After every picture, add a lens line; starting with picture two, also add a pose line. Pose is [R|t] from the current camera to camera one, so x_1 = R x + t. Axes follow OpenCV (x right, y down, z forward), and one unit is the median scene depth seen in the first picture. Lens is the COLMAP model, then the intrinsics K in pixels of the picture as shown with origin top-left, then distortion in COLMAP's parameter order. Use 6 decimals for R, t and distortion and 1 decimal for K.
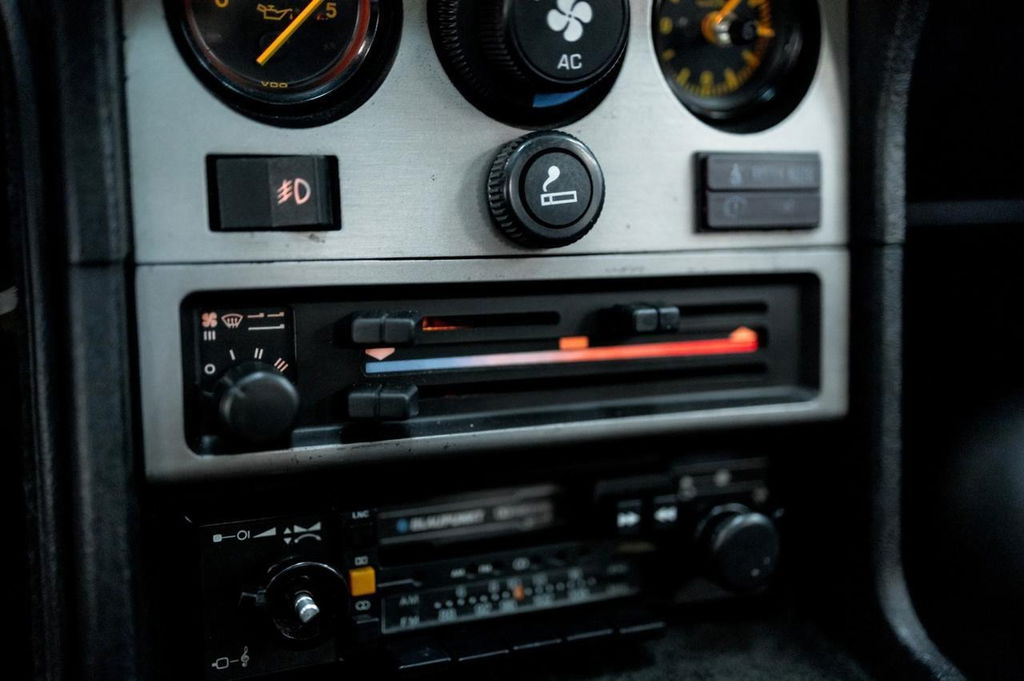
lens RADIAL K [[1050.6, 0, 512.0], [0, 1050.6, 340.5], [0, 0, 1]] dist [0.001037, 0.002794]
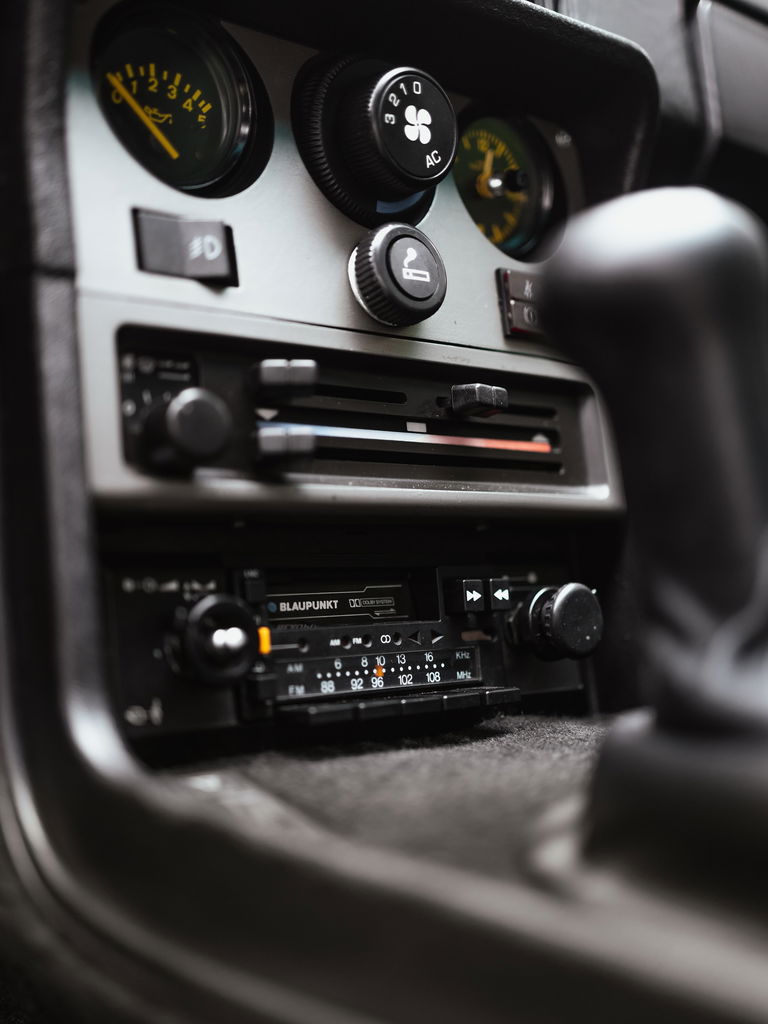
lens RADIAL K [[1225.9, 0, 384.0], [0, 1225.9, 512.0], [0, 0, 1]] dist [0.005631, 0.003020]
pose [[0.949689, -0.033831, 0.311363, -0.381186], [0.112578, 0.964579, -0.238565, 0.396286], [-0.292264, 0.261615, 0.919858, -0.149006]]
